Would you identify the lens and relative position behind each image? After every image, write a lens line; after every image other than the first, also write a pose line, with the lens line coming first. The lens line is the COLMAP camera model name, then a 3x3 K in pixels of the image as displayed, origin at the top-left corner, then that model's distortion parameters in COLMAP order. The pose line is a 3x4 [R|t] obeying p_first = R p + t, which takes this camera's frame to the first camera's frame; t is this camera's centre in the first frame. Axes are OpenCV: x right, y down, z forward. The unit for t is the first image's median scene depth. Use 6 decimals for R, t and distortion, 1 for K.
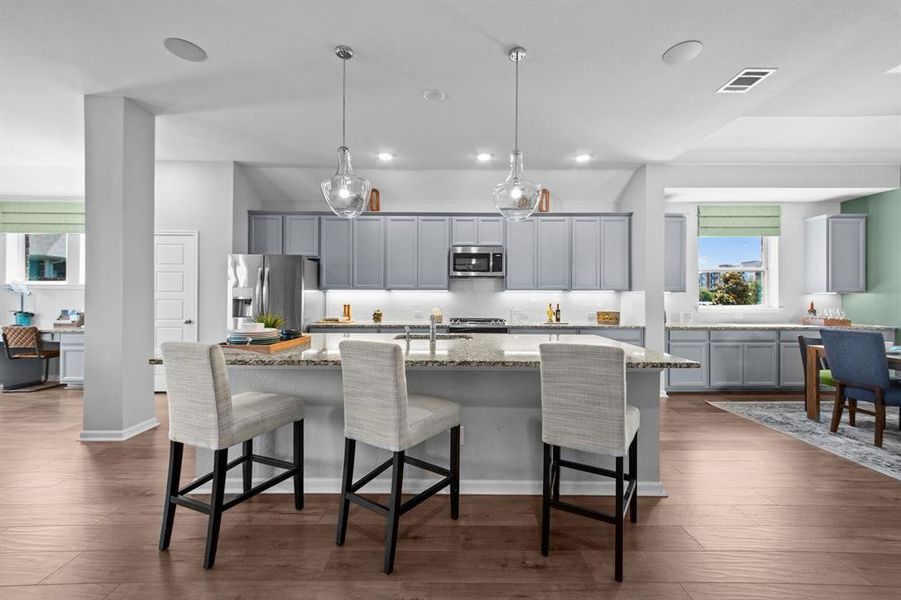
lens RADIAL K [[350.5, 0, 448.3], [0, 350.5, 295.9], [0, 0, 1]] dist [0.006756, -0.002216]
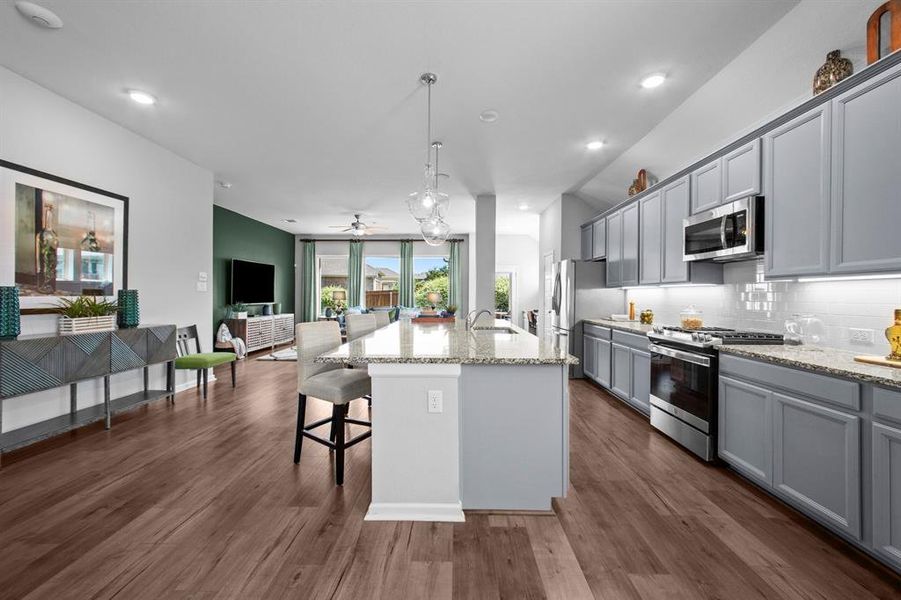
lens RADIAL K [[350.5, 0, 450.6], [0, 350.5, 296.2], [0, 0, 1]] dist [0.006756, -0.002216]
pose [[-0.012228, -0.002095, -0.999923, 0.670695], [0.003616, 0.999991, -0.002139, 0.007494], [0.999919, -0.003641, -0.012220, 0.538886]]
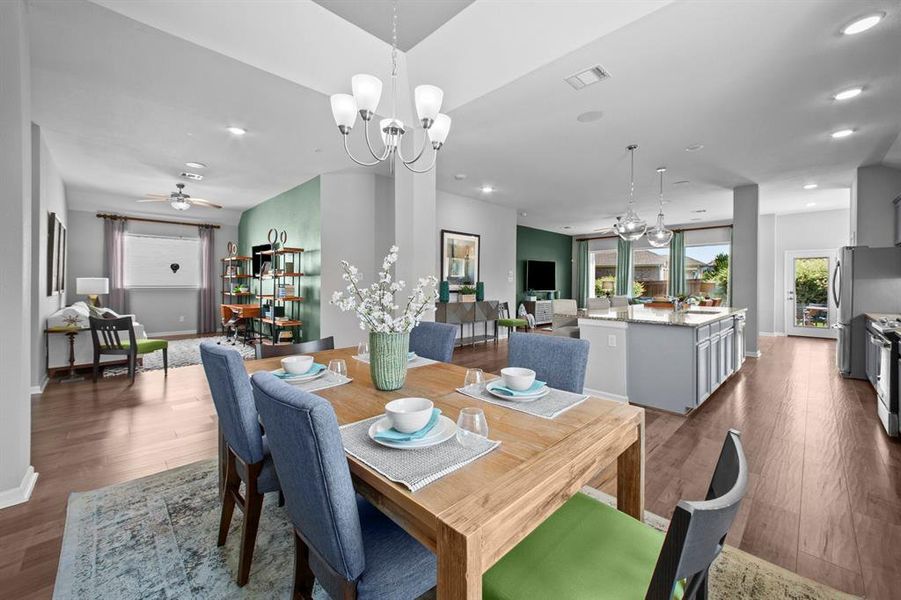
lens RADIAL K [[350.5, 0, 449.7], [0, 350.5, 284.3], [0, 0, 1]] dist [0.006756, -0.002216]
pose [[-0.715861, -0.006193, -0.698216, 1.049942], [-0.003469, 0.999980, -0.005313, 0.007887], [0.698235, -0.001381, -0.715868, 0.810917]]
